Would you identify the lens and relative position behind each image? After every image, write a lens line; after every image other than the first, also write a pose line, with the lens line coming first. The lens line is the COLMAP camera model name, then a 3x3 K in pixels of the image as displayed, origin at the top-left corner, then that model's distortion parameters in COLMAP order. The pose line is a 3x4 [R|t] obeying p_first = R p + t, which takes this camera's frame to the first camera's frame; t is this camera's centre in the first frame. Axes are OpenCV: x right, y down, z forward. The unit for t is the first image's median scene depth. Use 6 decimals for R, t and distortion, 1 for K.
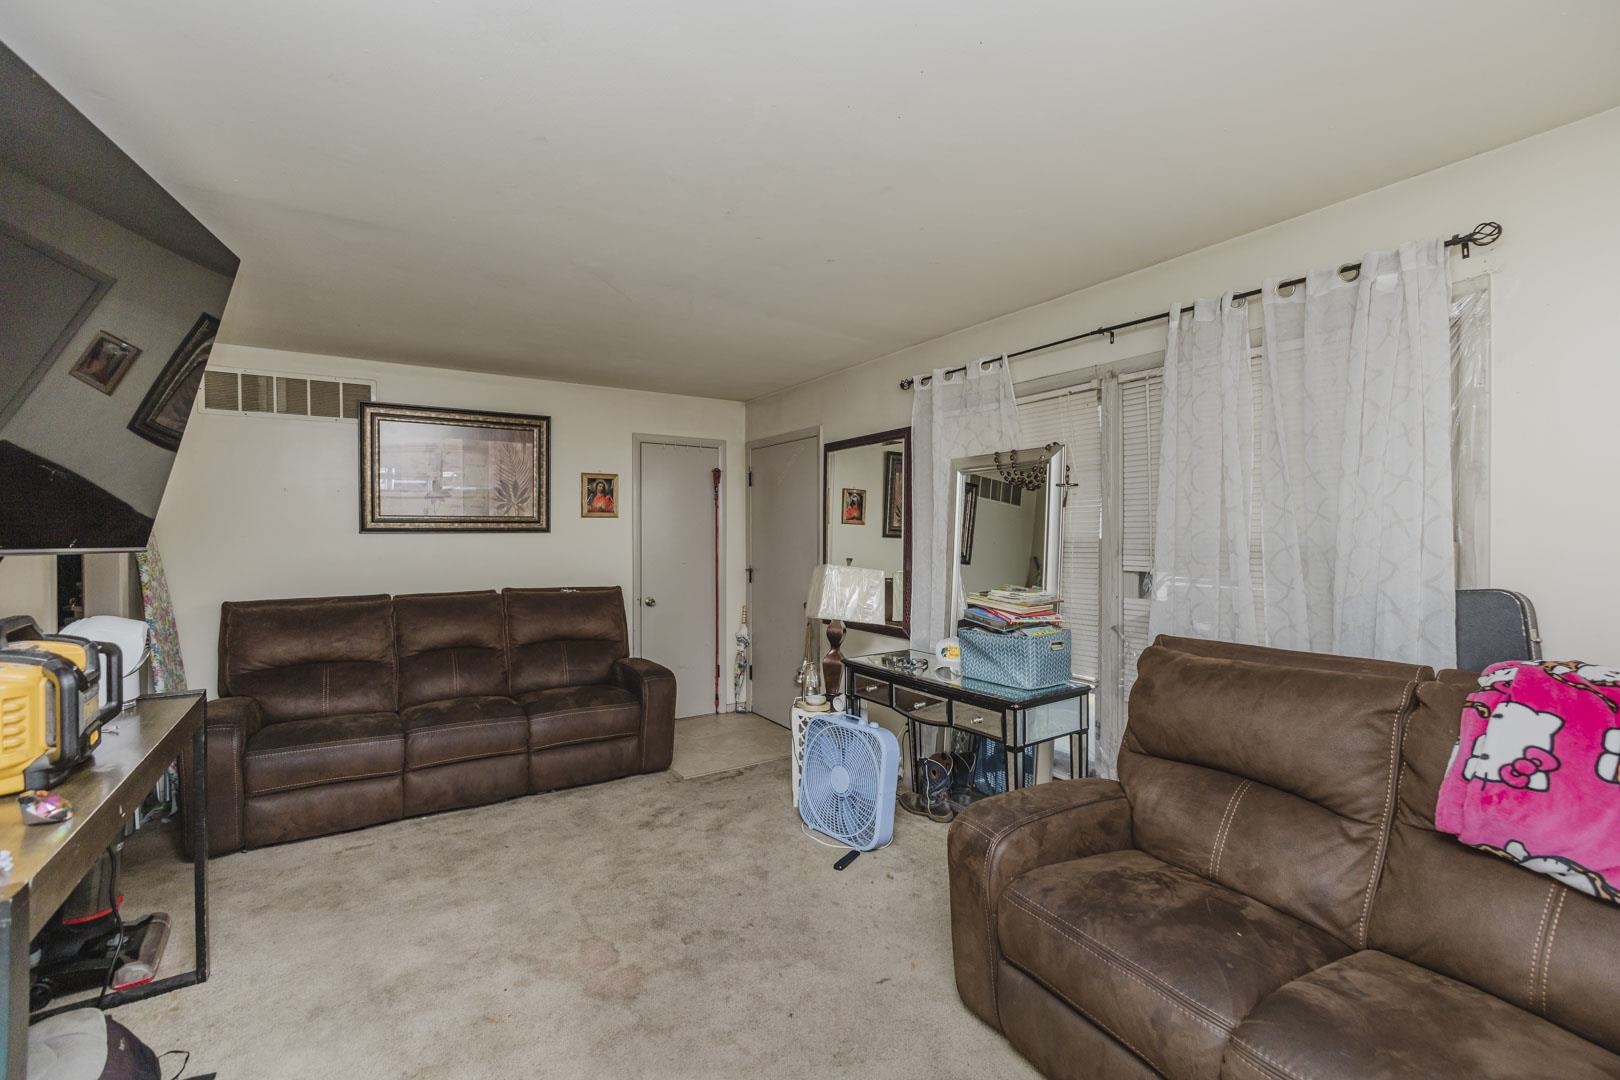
lens RADIAL K [[710.2, 0, 813.6], [0, 710.2, 538.1], [0, 0, 1]] dist [-0.003844, -0.000055]
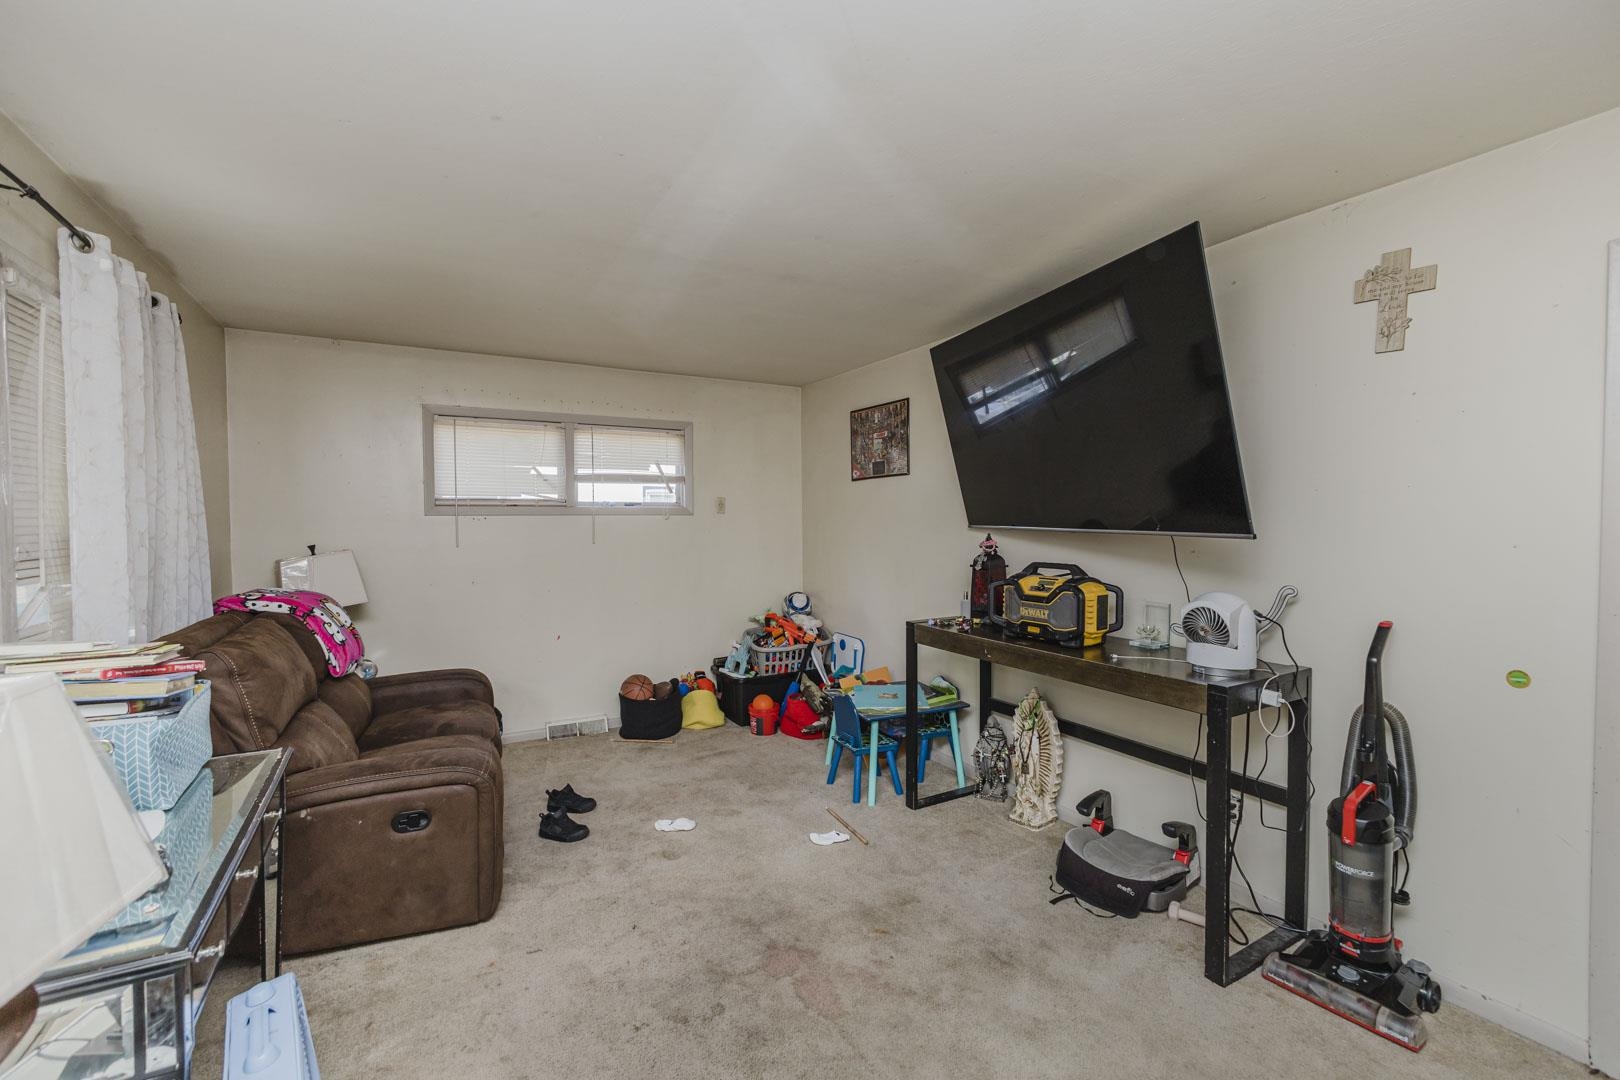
lens RADIAL K [[710.2, 0, 813.6], [0, 710.2, 538.1], [0, 0, 1]] dist [-0.003844, -0.000055]
pose [[-0.997275, 0.000459, 0.073768, -0.240993], [0.002844, 0.999476, 0.032230, -0.009500], [-0.073715, 0.032352, -0.996754, 1.234646]]
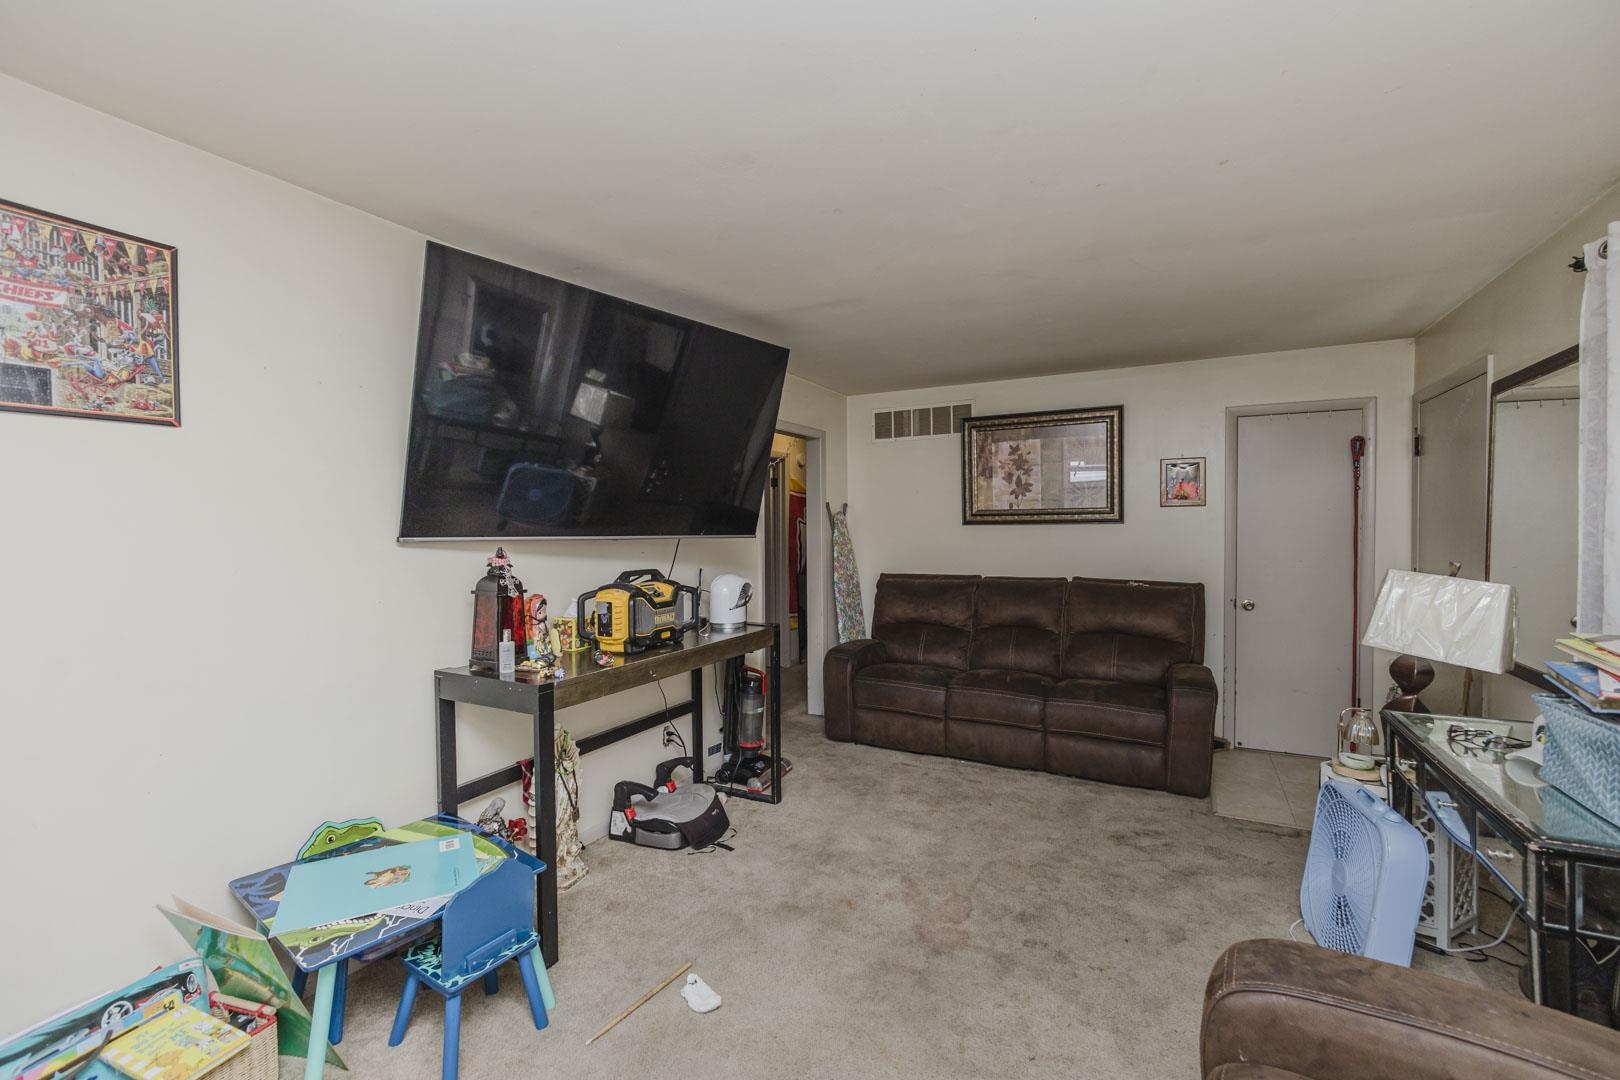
lens RADIAL K [[707.8, 0, 796.5], [0, 707.8, 539.2], [0, 0, 1]] dist [0.000480, 0.000190]
pose [[0.463545, 0.016572, -0.885918, 0.358056], [-0.000409, 0.999829, 0.018489, -0.004962], [0.886073, -0.008208, 0.463473, 0.183413]]
